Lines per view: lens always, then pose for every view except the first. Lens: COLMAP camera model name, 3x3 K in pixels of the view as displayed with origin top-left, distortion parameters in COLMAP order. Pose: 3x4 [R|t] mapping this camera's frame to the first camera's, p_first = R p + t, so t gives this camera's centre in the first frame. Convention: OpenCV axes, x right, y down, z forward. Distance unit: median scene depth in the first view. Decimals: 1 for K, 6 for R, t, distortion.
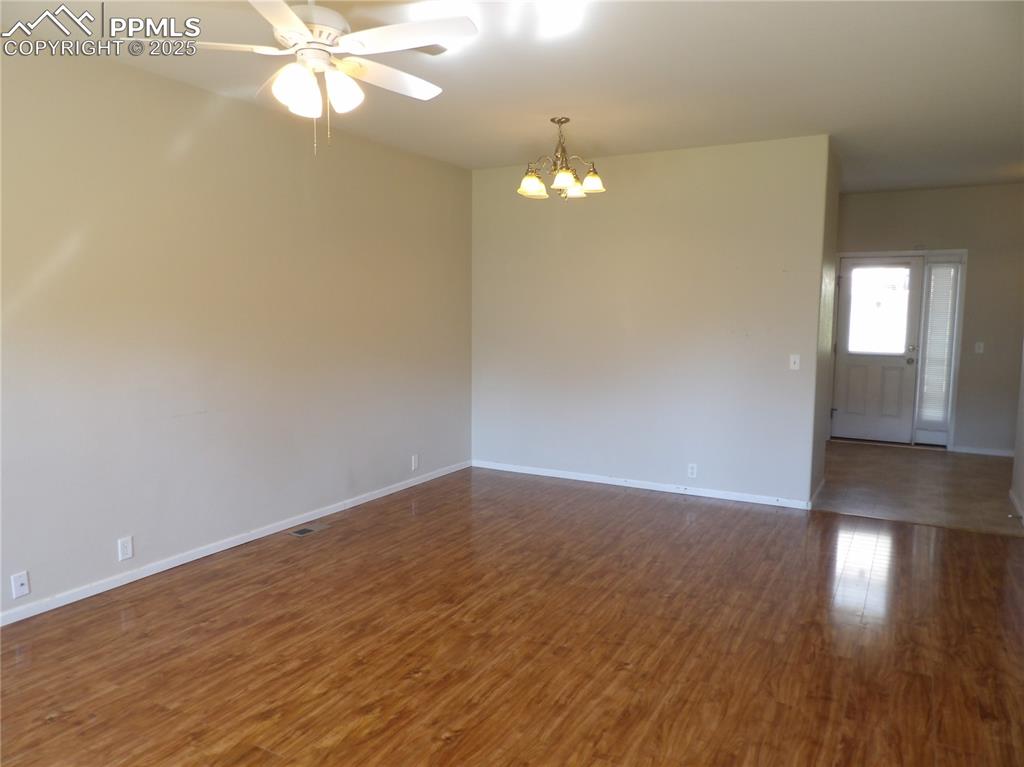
lens RADIAL K [[728.7, 0, 502.4], [0, 728.7, 387.5], [0, 0, 1]] dist [-0.035736, 0.040264]
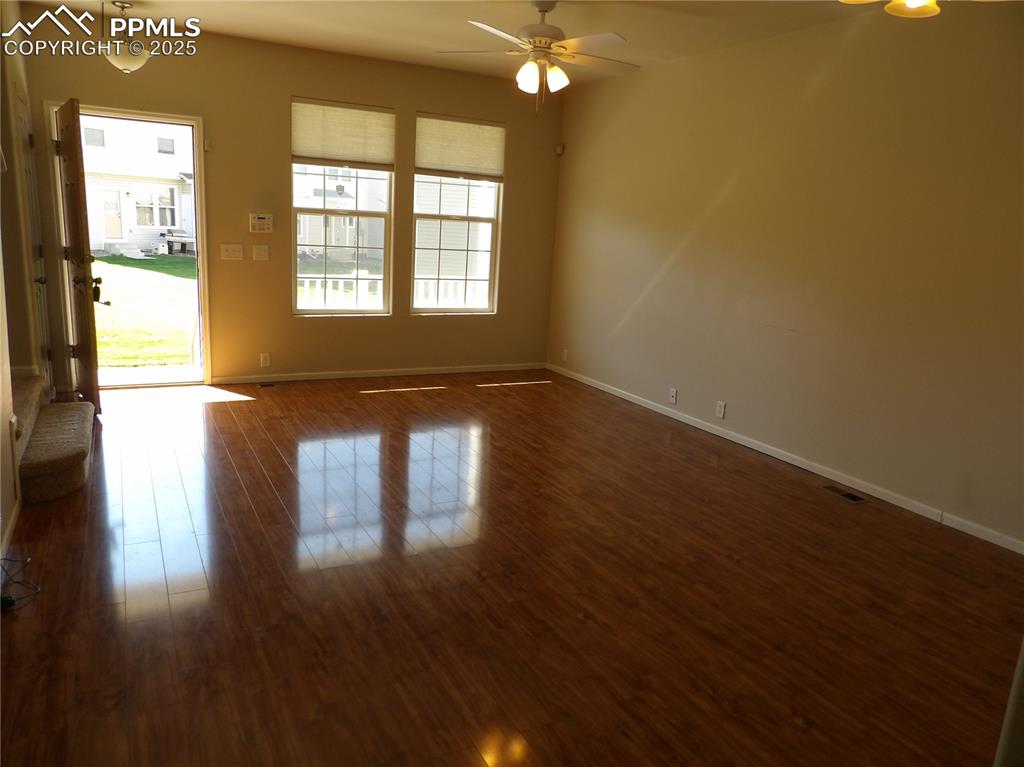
lens RADIAL K [[728.7, 0, 509.9], [0, 728.7, 388.3], [0, 0, 1]] dist [-0.035736, 0.040264]
pose [[-0.529036, 0.154764, -0.834368, 0.832343], [-0.151334, 0.950262, 0.272215, -0.129748], [0.834997, 0.270280, -0.479301, 1.322807]]
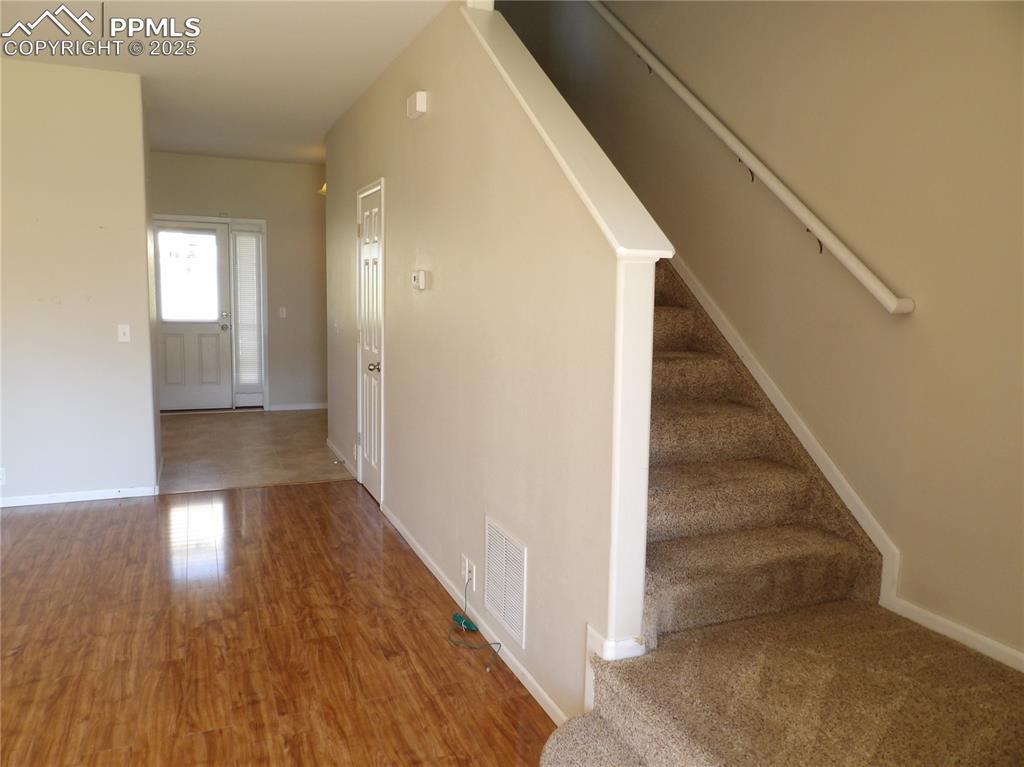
lens RADIAL K [[728.7, 0, 510.7], [0, 728.7, 390.7], [0, 0, 1]] dist [-0.035736, 0.040264]
pose [[0.598253, -0.101769, 0.794818, -0.030110], [0.062817, 0.994806, 0.080093, -0.009266], [-0.798841, 0.002012, 0.601539, 0.140286]]
